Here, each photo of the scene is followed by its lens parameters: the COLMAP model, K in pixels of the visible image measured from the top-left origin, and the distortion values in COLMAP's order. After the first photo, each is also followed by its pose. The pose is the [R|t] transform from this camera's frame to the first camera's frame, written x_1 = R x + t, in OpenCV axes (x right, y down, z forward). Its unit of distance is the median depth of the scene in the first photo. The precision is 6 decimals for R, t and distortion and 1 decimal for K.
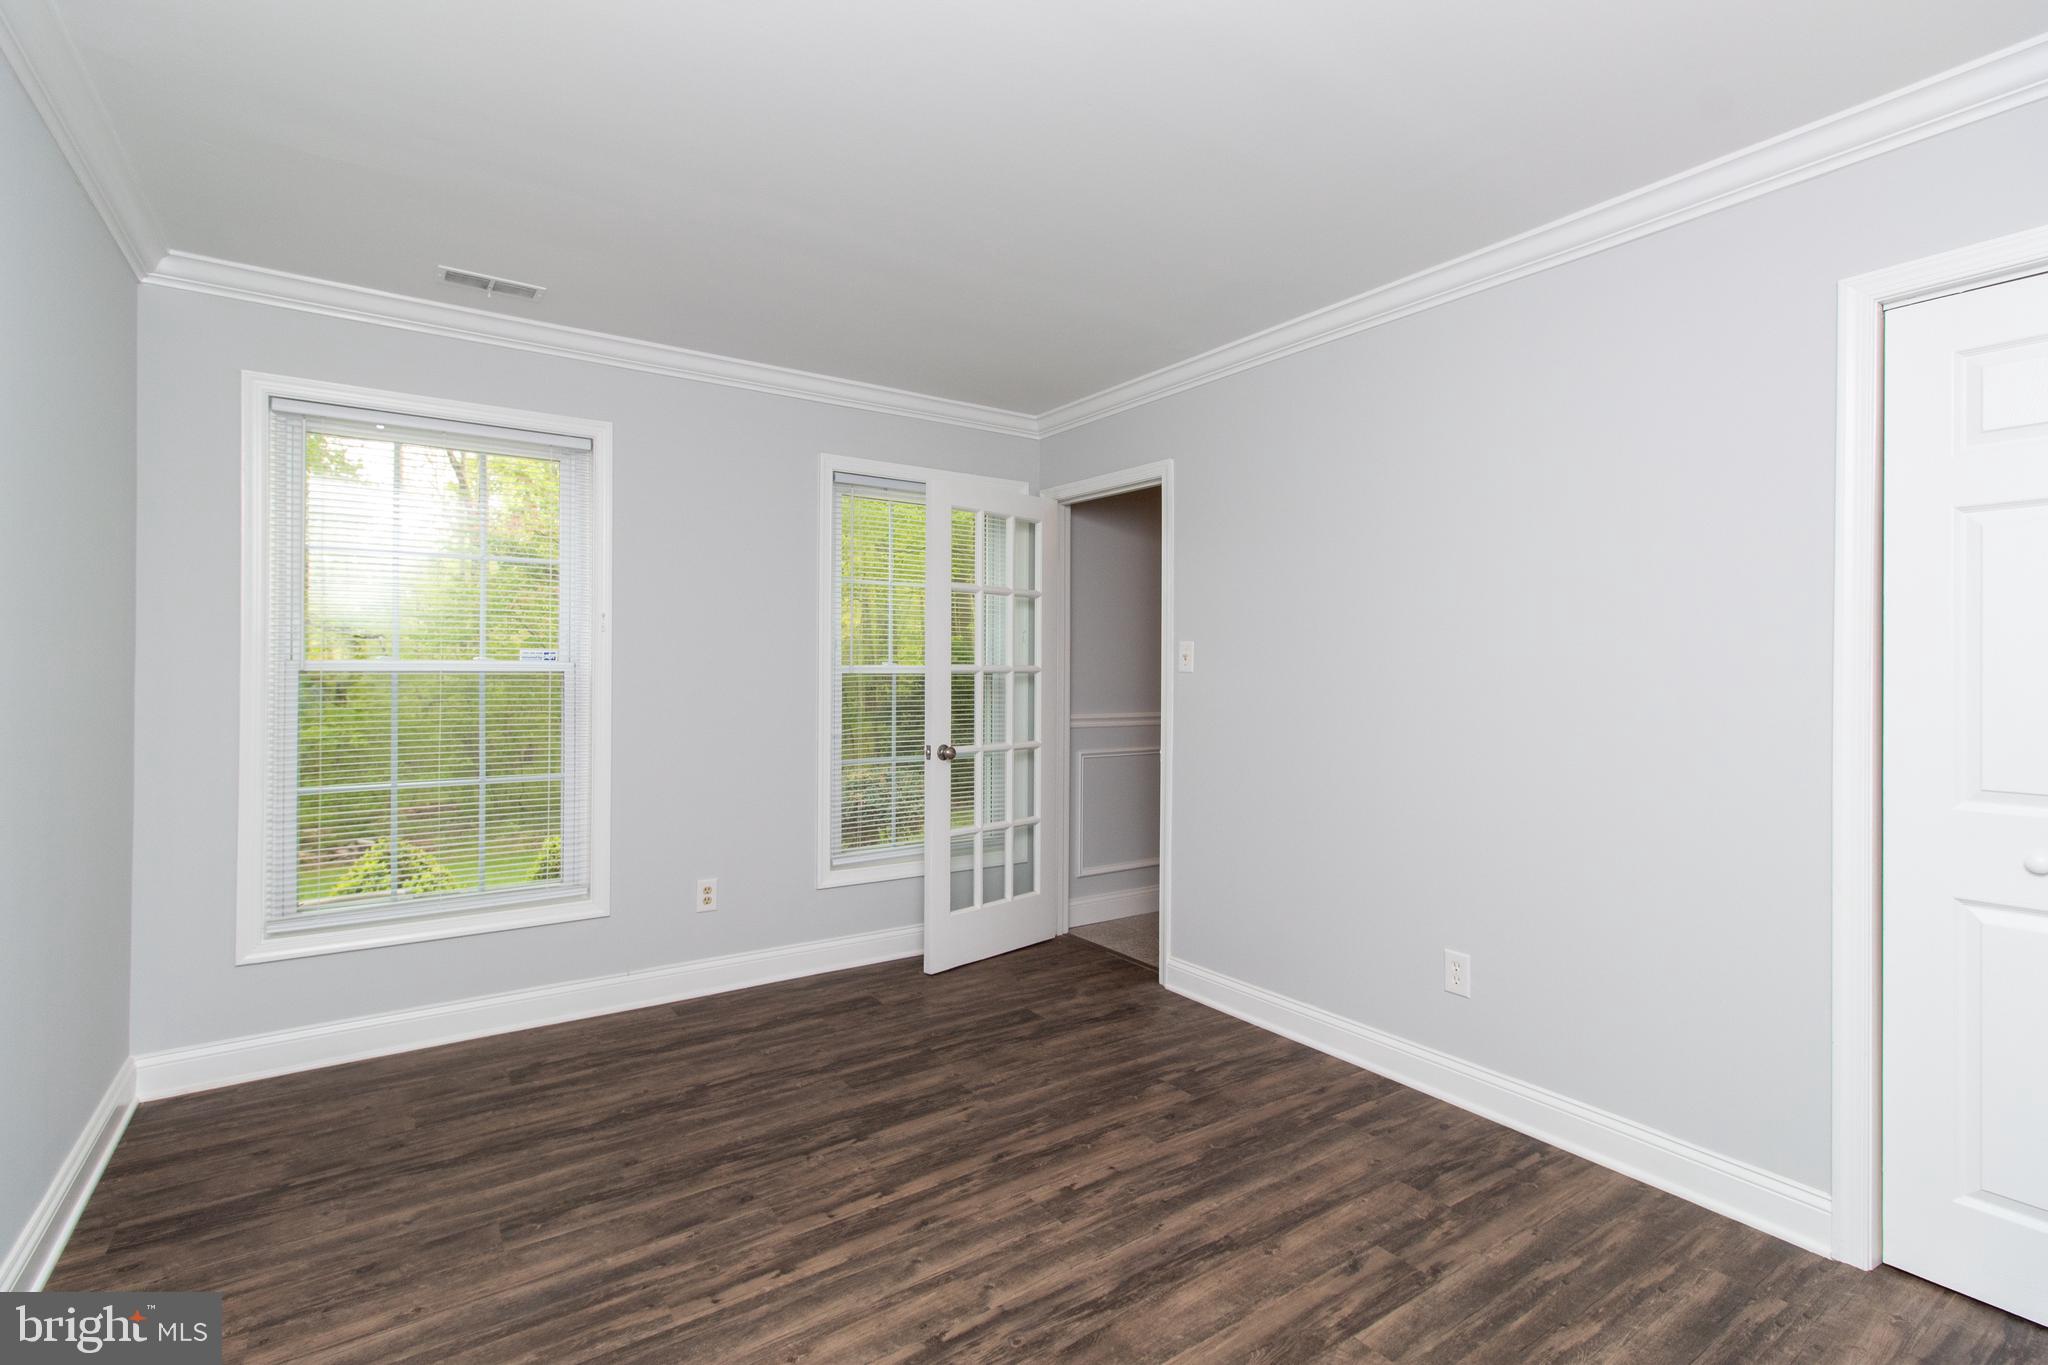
lens RADIAL K [[941.8, 0, 1024.2], [0, 941.8, 663.9], [0, 0, 1]] dist [-0.001291, -0.000636]
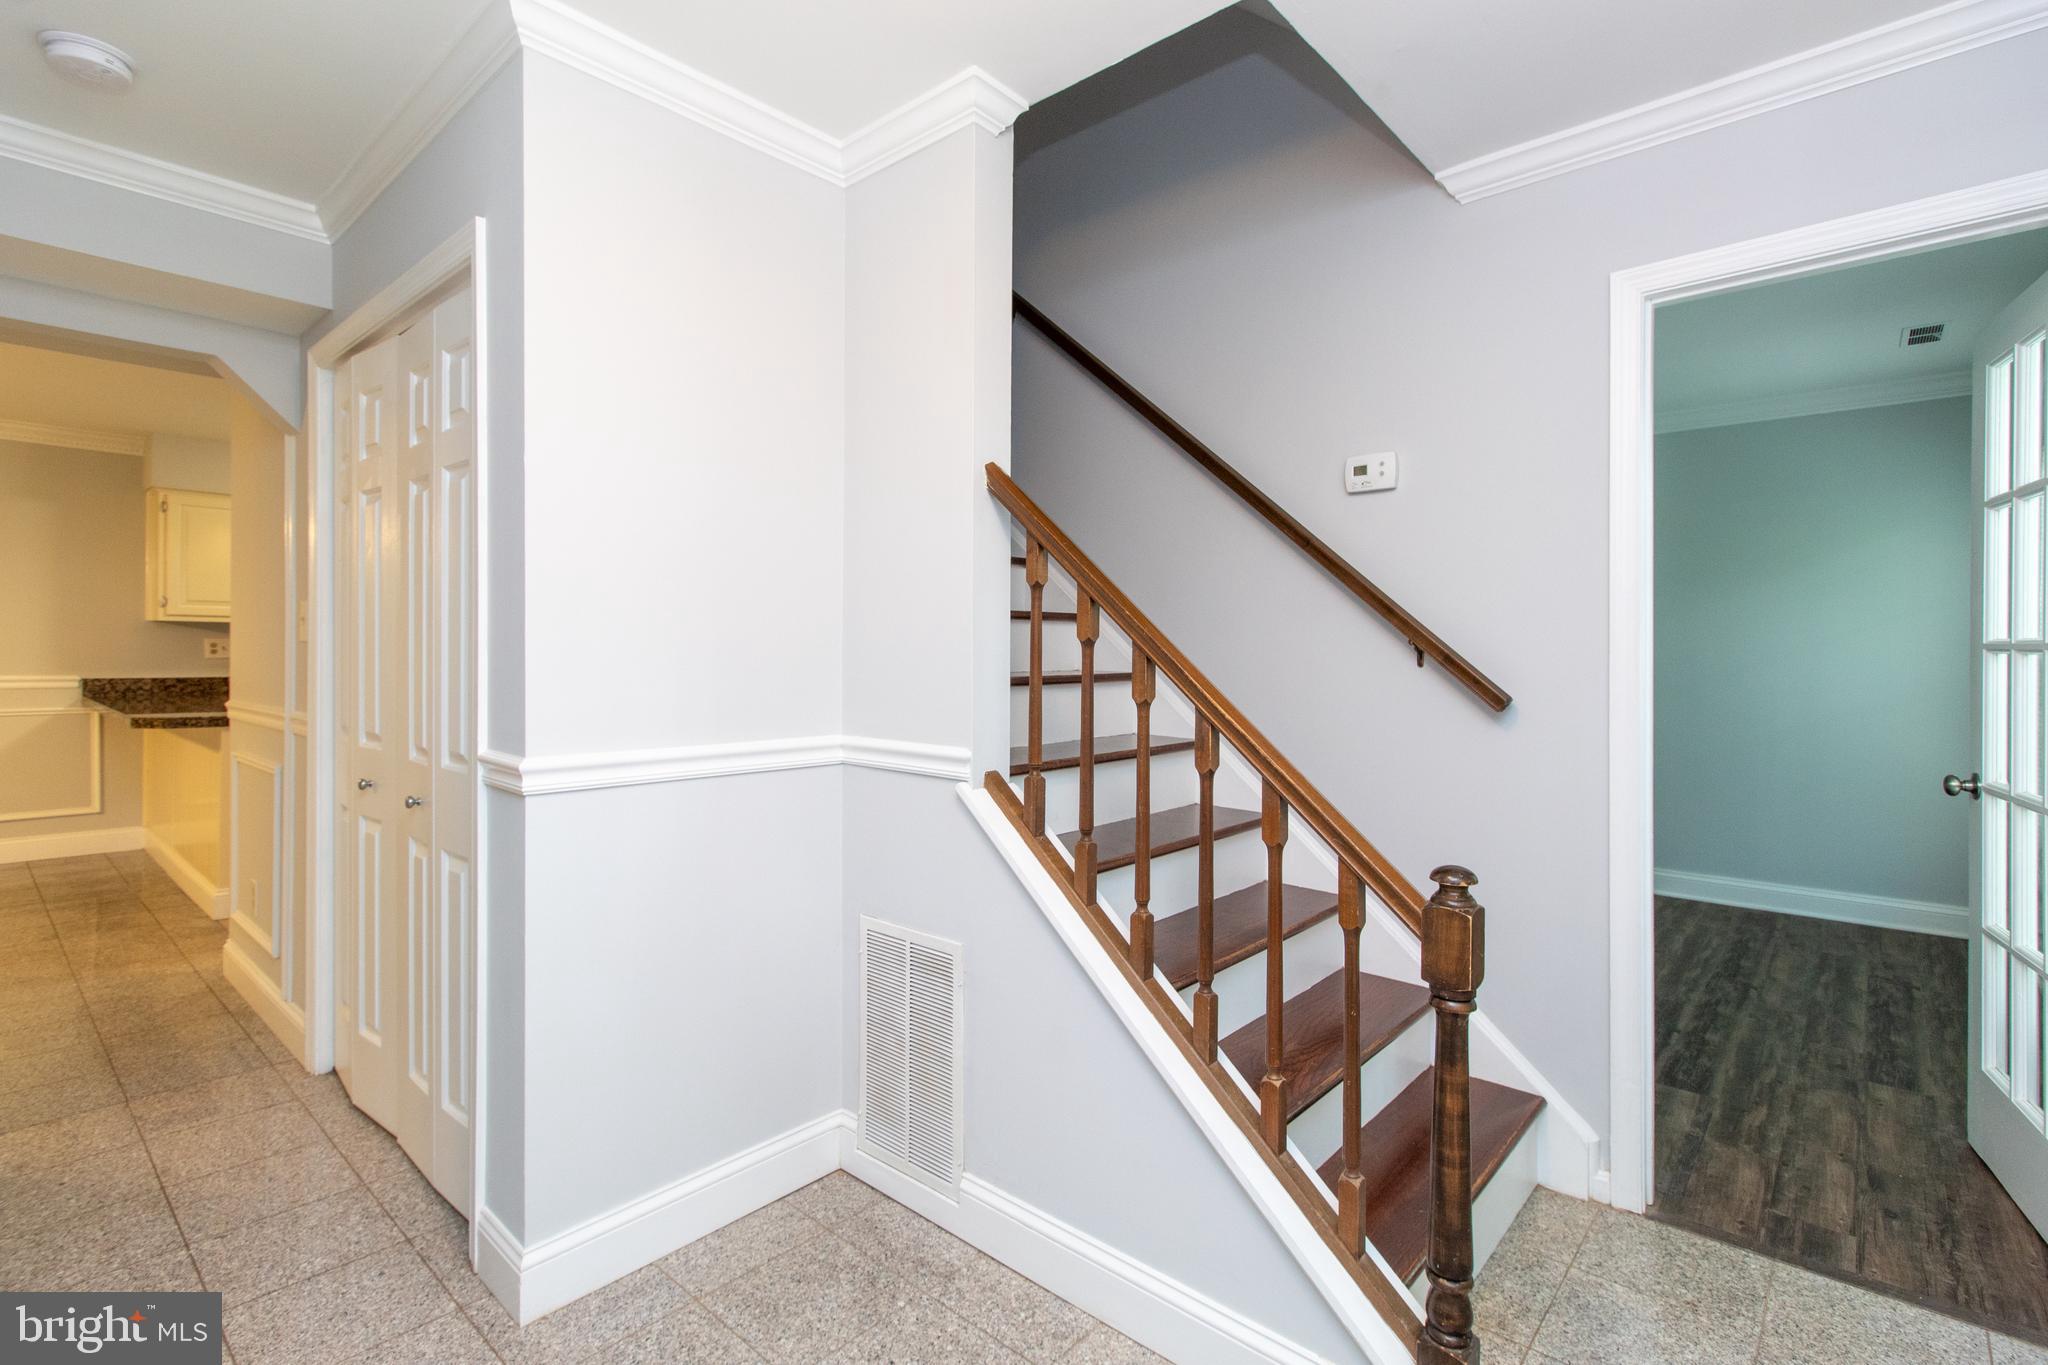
lens RADIAL K [[957.0, 0, 1019.8], [0, 957.0, 665.0], [0, 0, 1]] dist [0.001172, 0.000428]
pose [[-0.973017, -0.005742, -0.230660, 0.997356], [-0.006396, 0.999977, 0.002085, 0.032382], [0.230643, 0.003504, -0.973032, 2.253890]]
